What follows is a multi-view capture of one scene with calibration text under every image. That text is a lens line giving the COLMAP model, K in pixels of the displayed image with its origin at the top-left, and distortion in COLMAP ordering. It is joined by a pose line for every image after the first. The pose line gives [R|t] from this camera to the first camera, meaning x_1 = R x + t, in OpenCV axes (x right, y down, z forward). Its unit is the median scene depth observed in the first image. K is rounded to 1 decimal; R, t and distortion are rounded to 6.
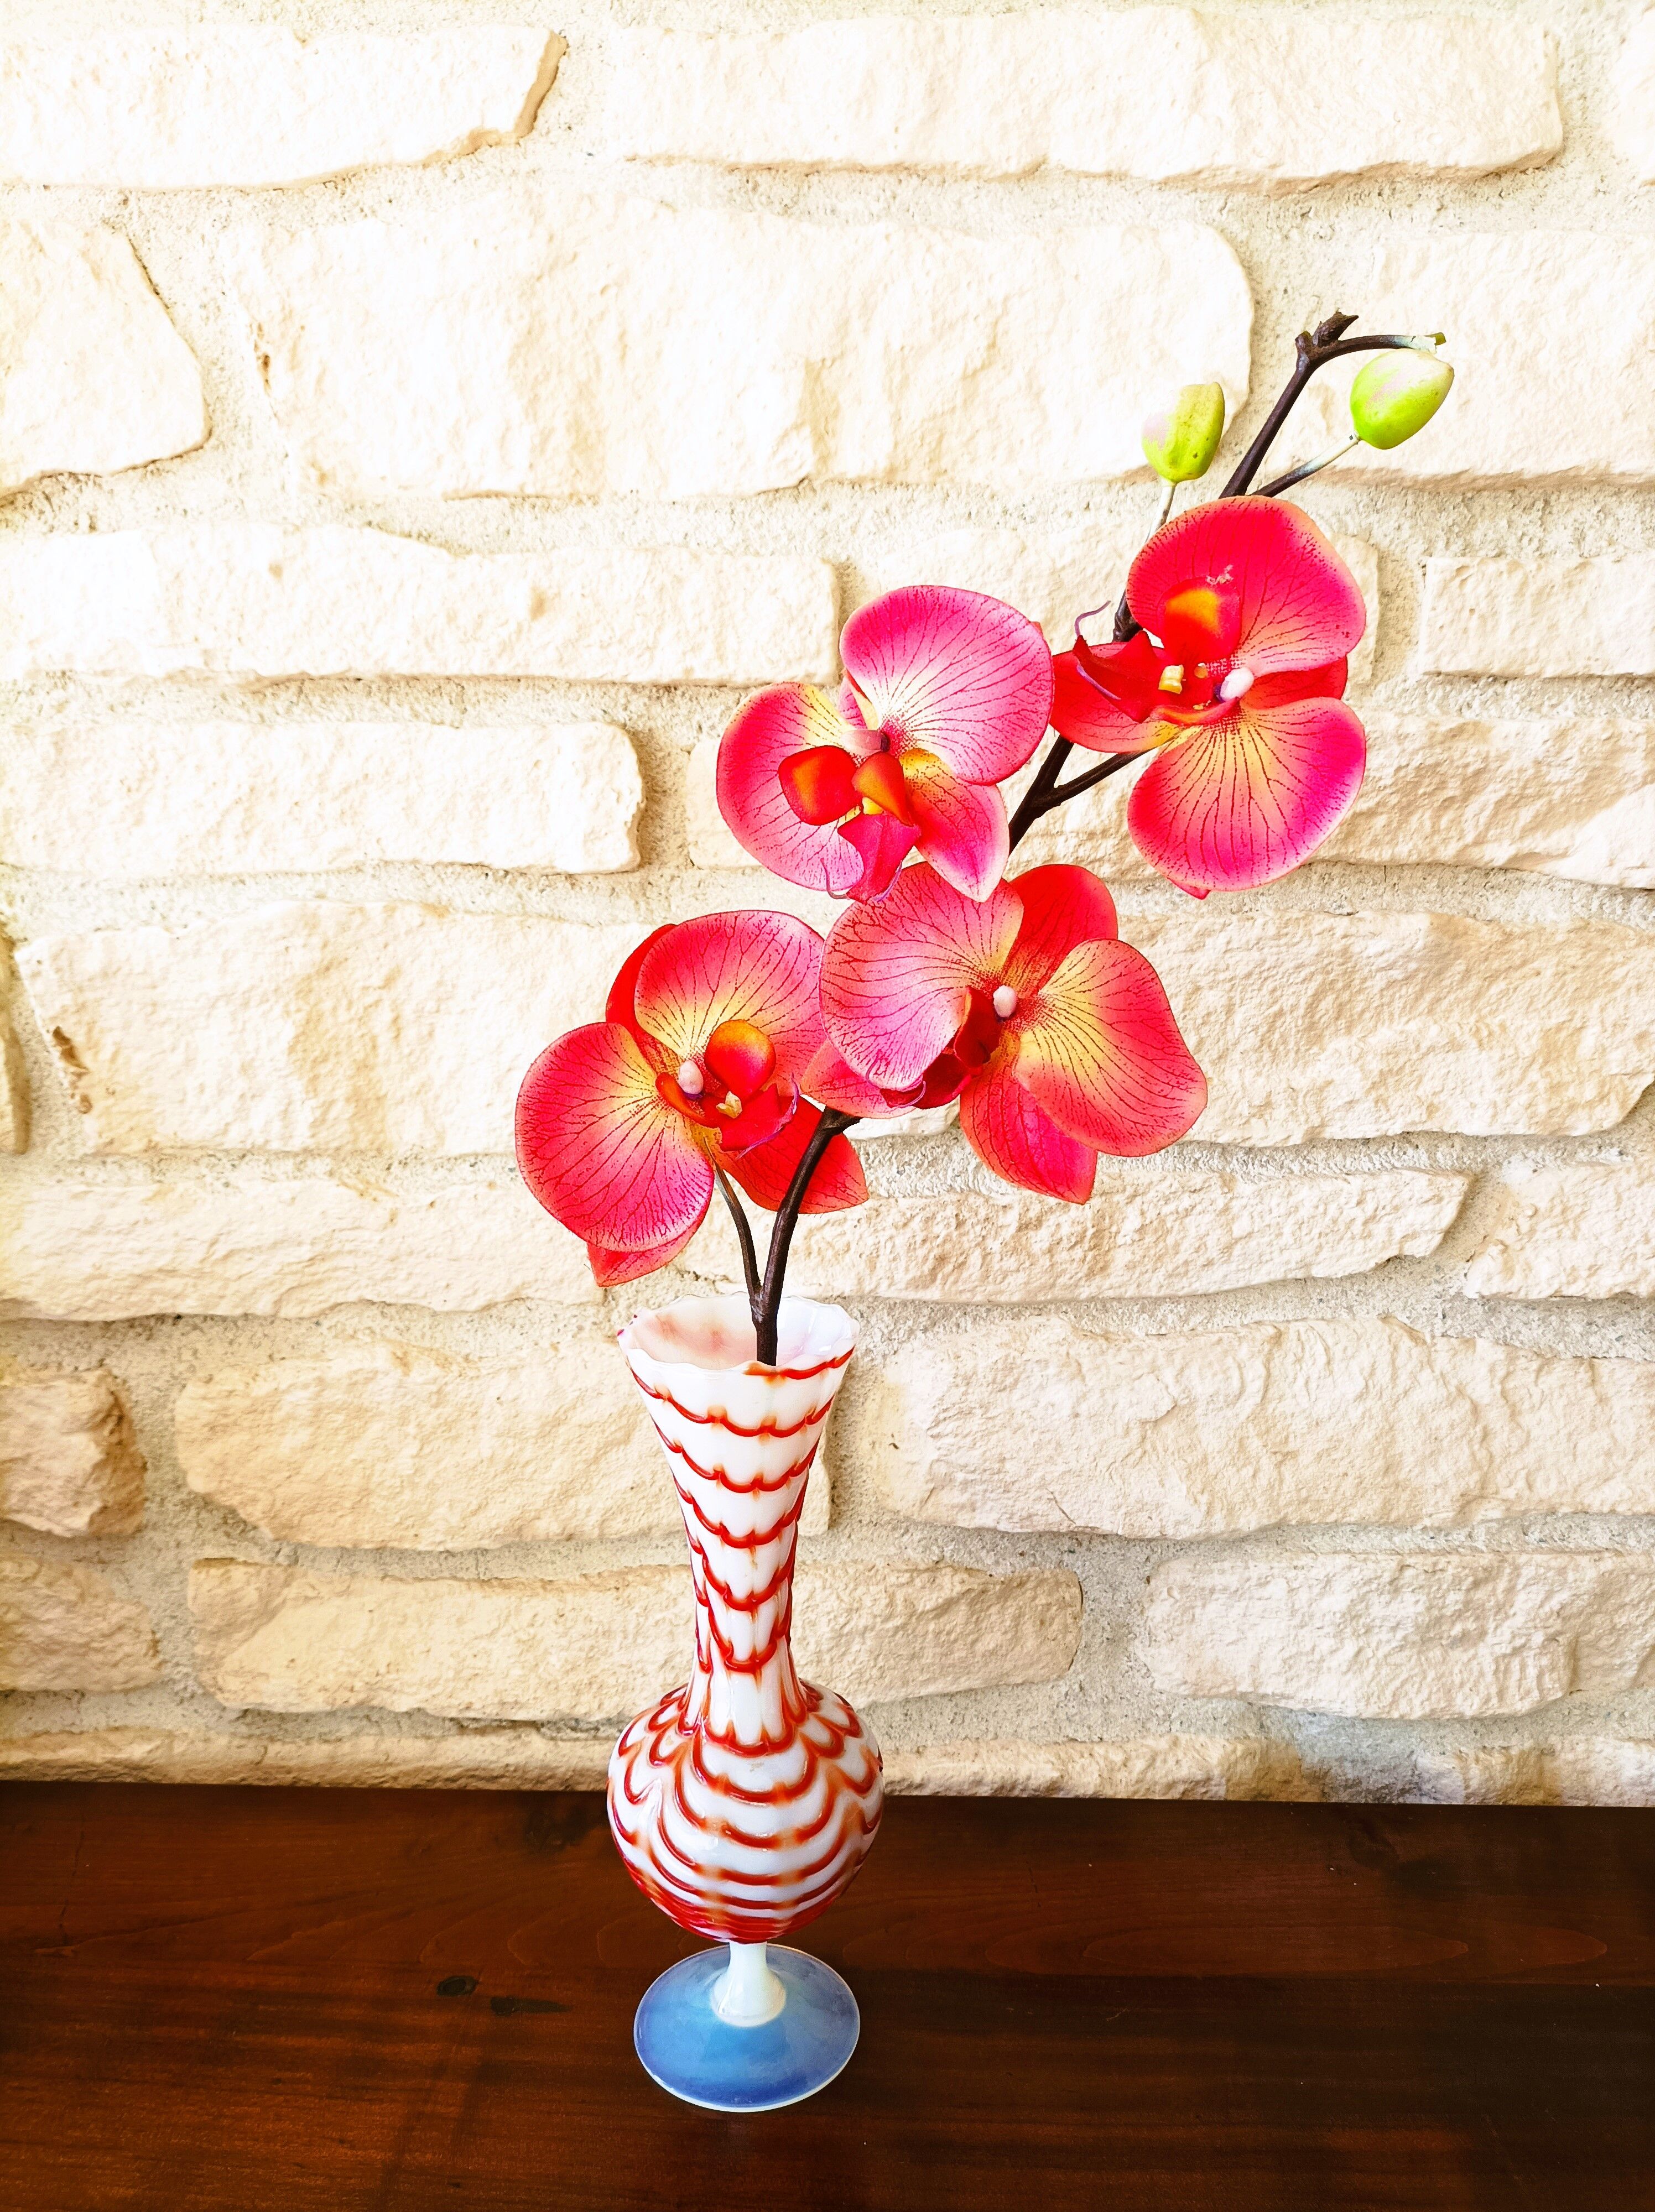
lens RADIAL K [[1678.4, 0, 827.5], [0, 1678.4, 1106.0], [0, 0, 1]] dist [0.017532, -0.014714]
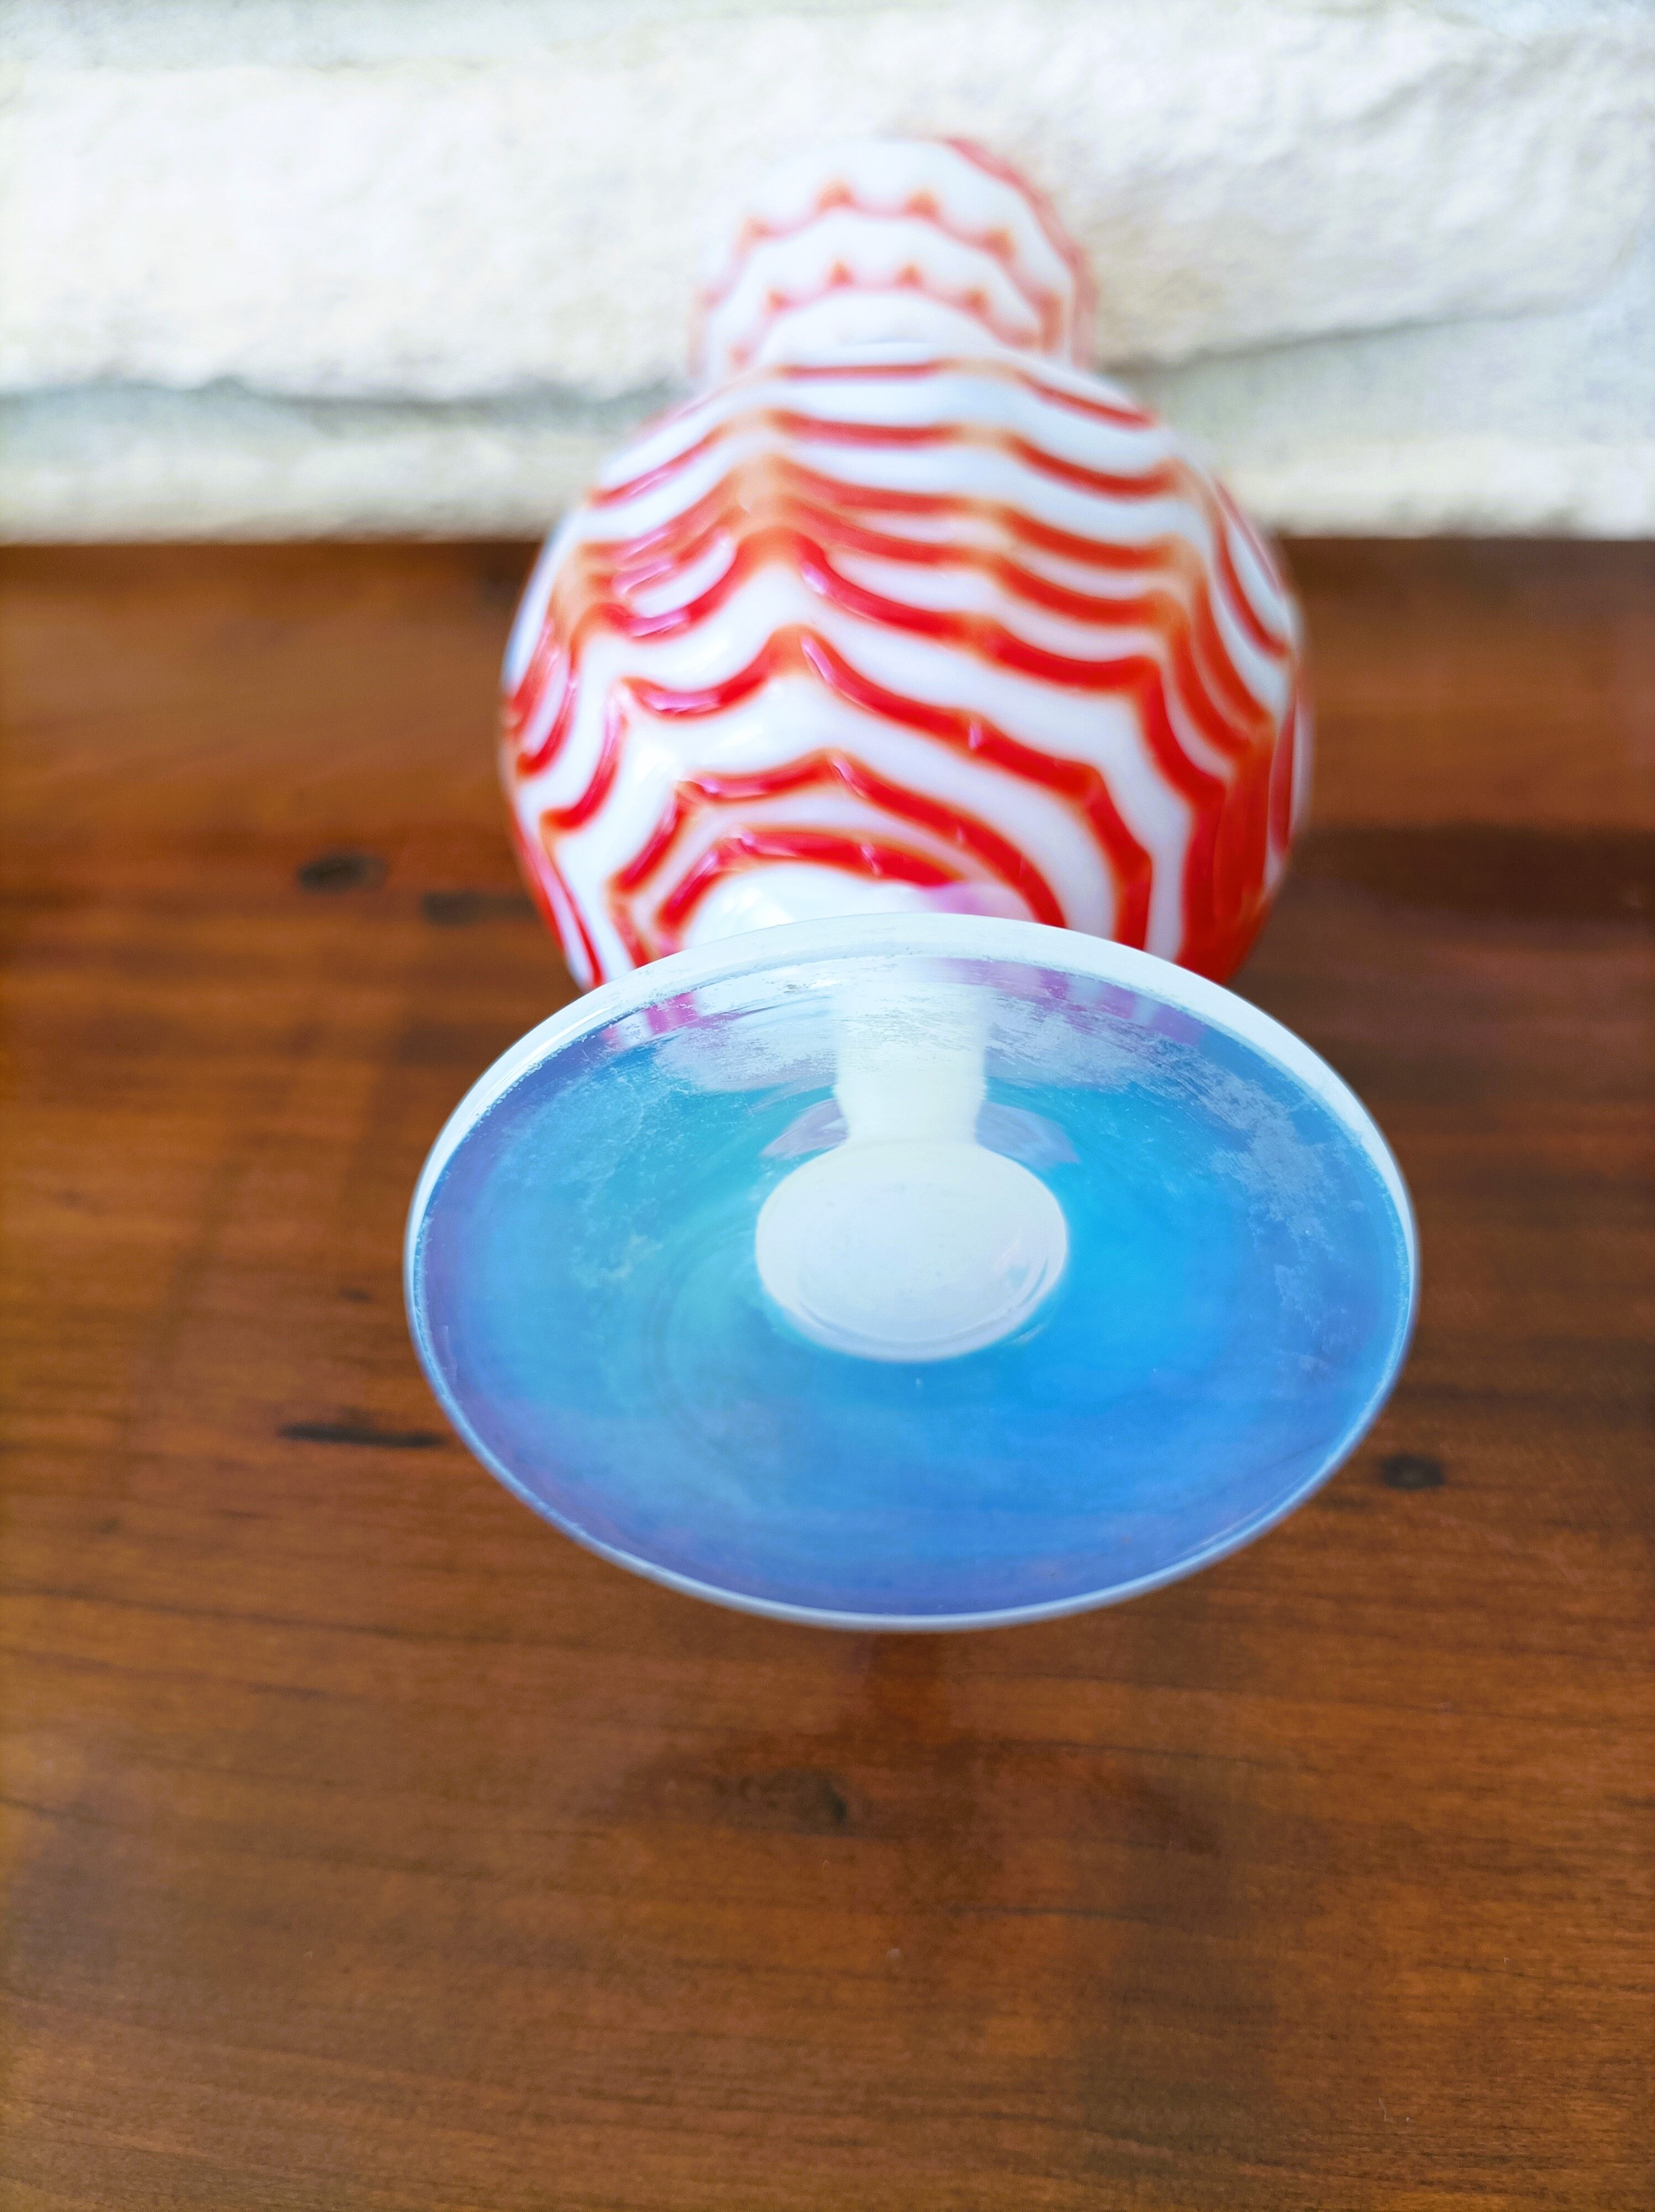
lens RADIAL K [[1716.4, 0, 827.5], [0, 1716.4, 1106.0], [0, 0, 1]] dist [-0.006045, -0.002358]
pose [[0.999901, -0.013336, -0.004429, -0.079570], [0.013633, 0.844159, 0.535919, 0.286768], [-0.003409, -0.535927, 0.844258, 0.504192]]
